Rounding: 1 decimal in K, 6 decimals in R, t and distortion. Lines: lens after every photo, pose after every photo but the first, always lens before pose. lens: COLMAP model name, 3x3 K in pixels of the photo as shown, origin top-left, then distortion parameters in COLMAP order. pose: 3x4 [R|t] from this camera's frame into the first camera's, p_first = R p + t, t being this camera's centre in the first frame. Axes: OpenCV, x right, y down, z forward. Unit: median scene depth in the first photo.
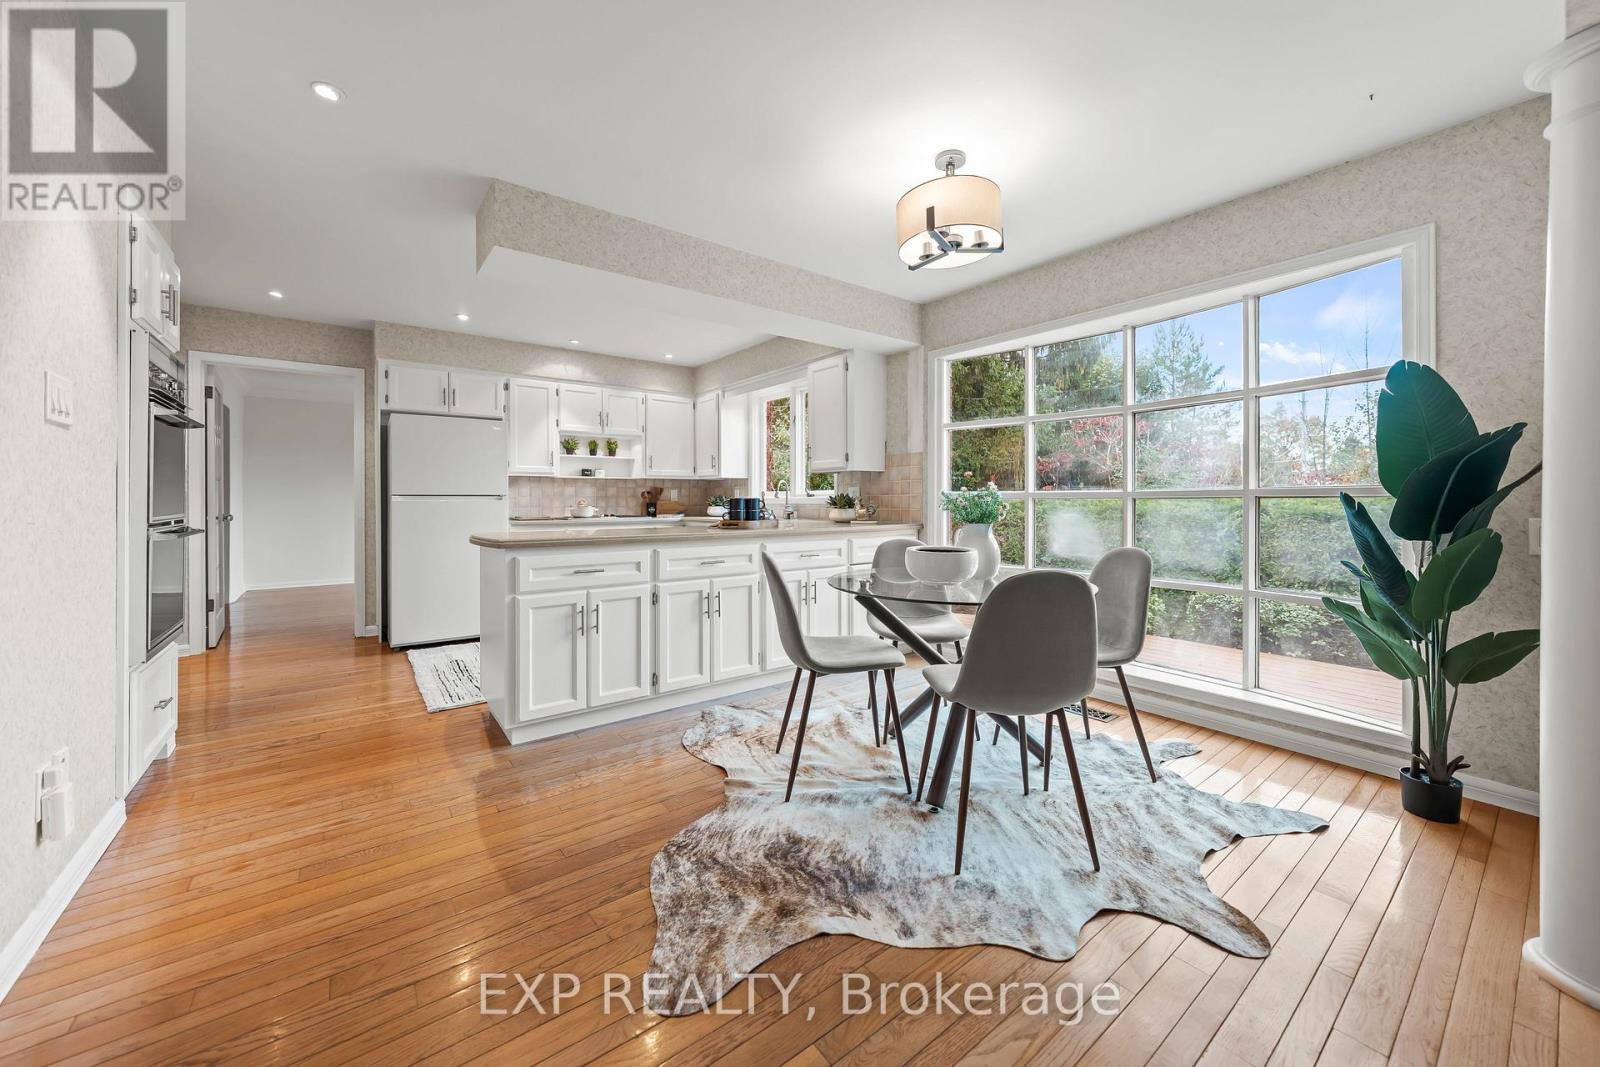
lens RADIAL K [[589.1, 0, 805.6], [0, 589.1, 500.2], [0, 0, 1]] dist [0.003005, 0.000025]
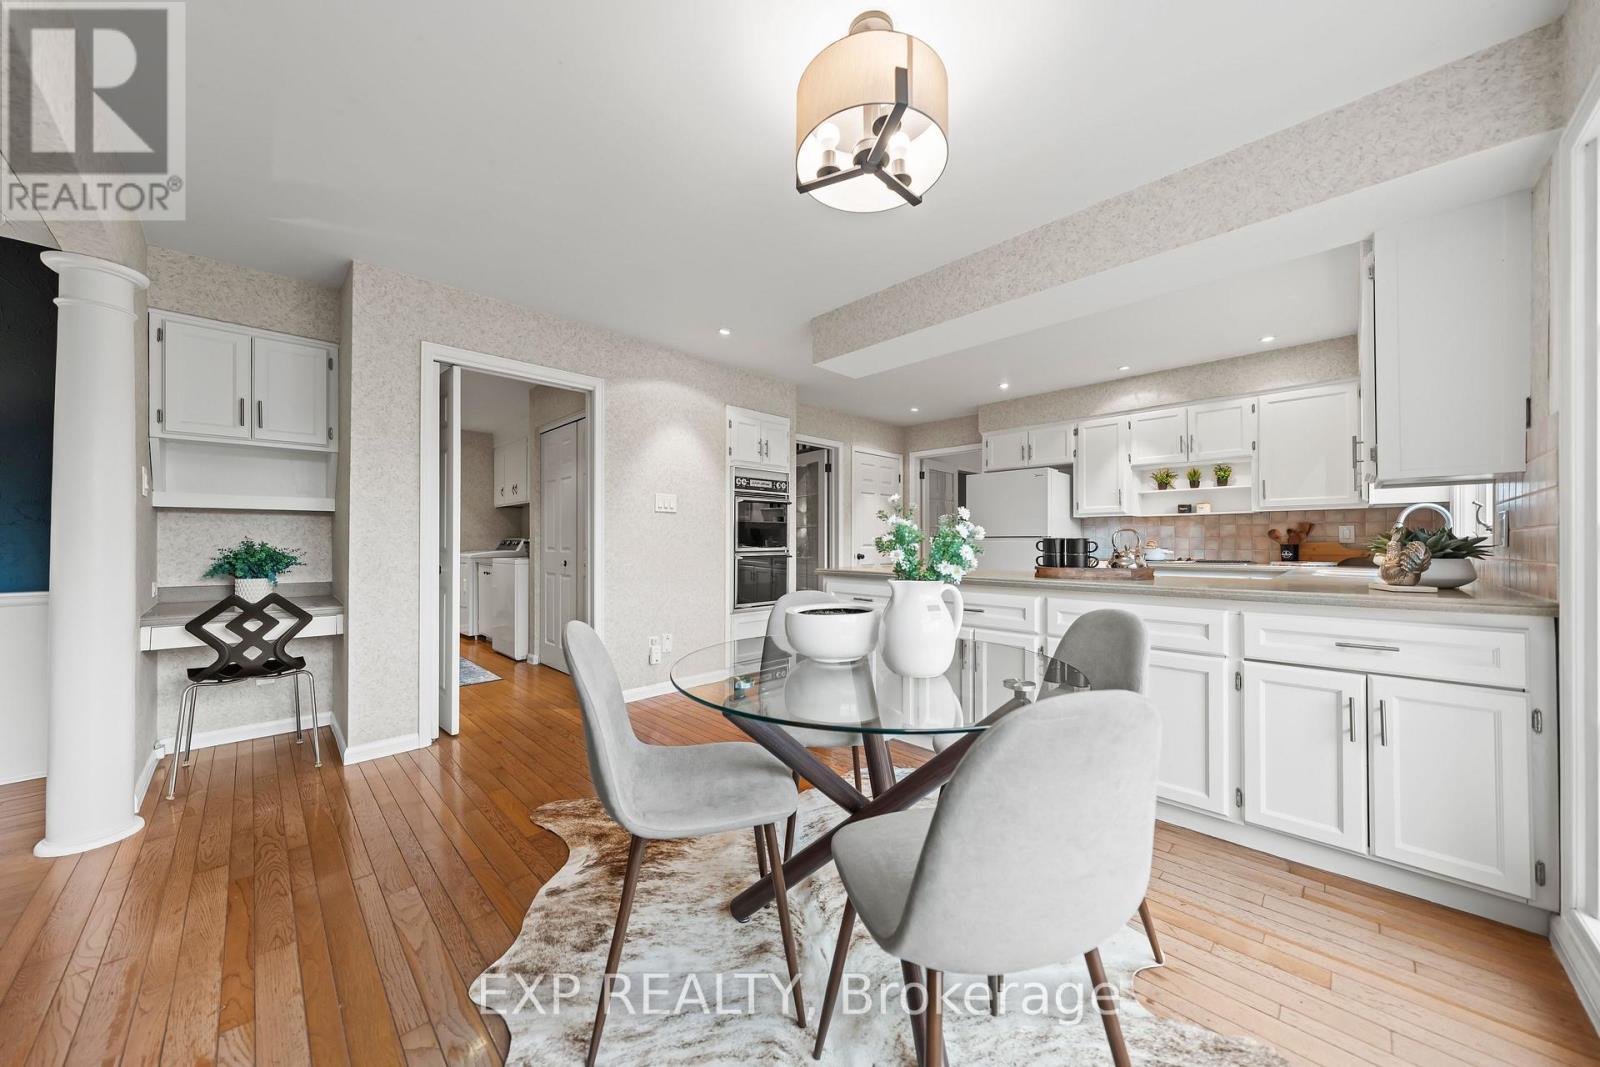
lens RADIAL K [[551.2, 0, 797.0], [0, 551.2, 537.0], [0, 0, 1]] dist [-0.000337, 0.000014]
pose [[0.126939, -0.007215, -0.991884, 0.394577], [-0.000411, 0.999973, -0.007327, 0.000226], [0.991910, 0.001338, 0.126932, 0.388158]]
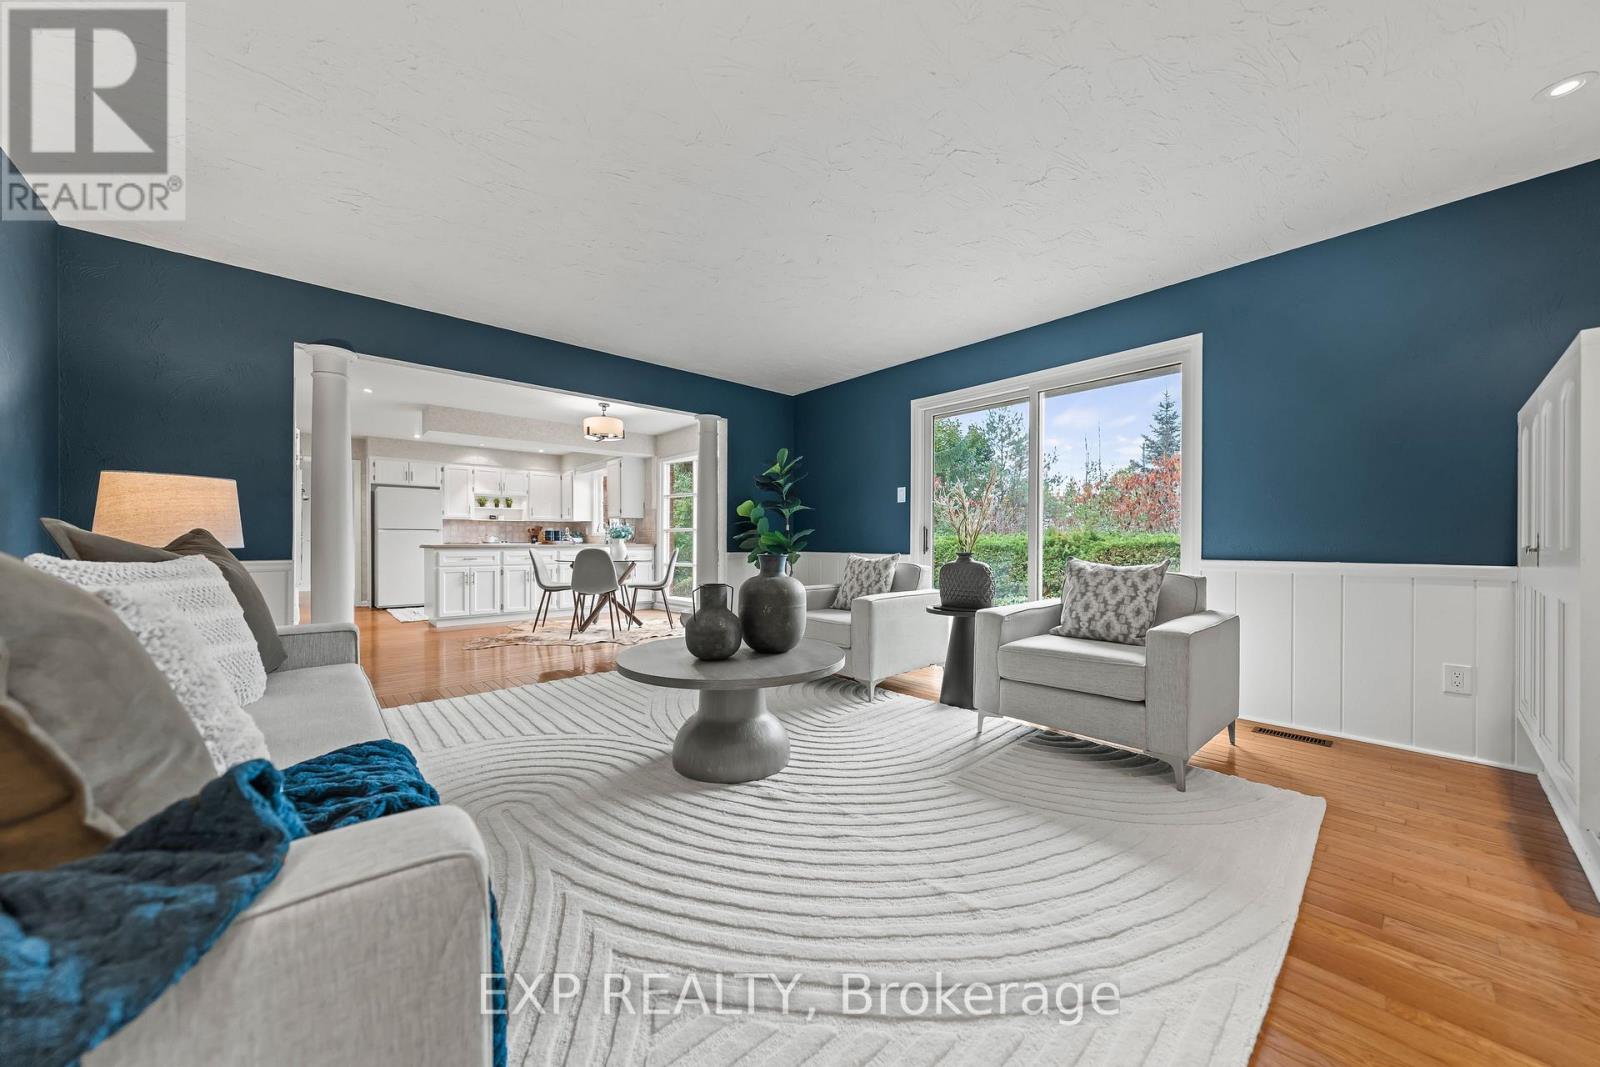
lens RADIAL K [[551.2, 0, 796.4], [0, 551.2, 543.0], [0, 0, 1]] dist [-0.000337, 0.000014]
pose [[0.997164, 0.003182, 0.075194, 0.440851], [-0.003227, 0.999995, 0.000483, 0.026975], [-0.075192, -0.000725, 0.997169, -0.752597]]
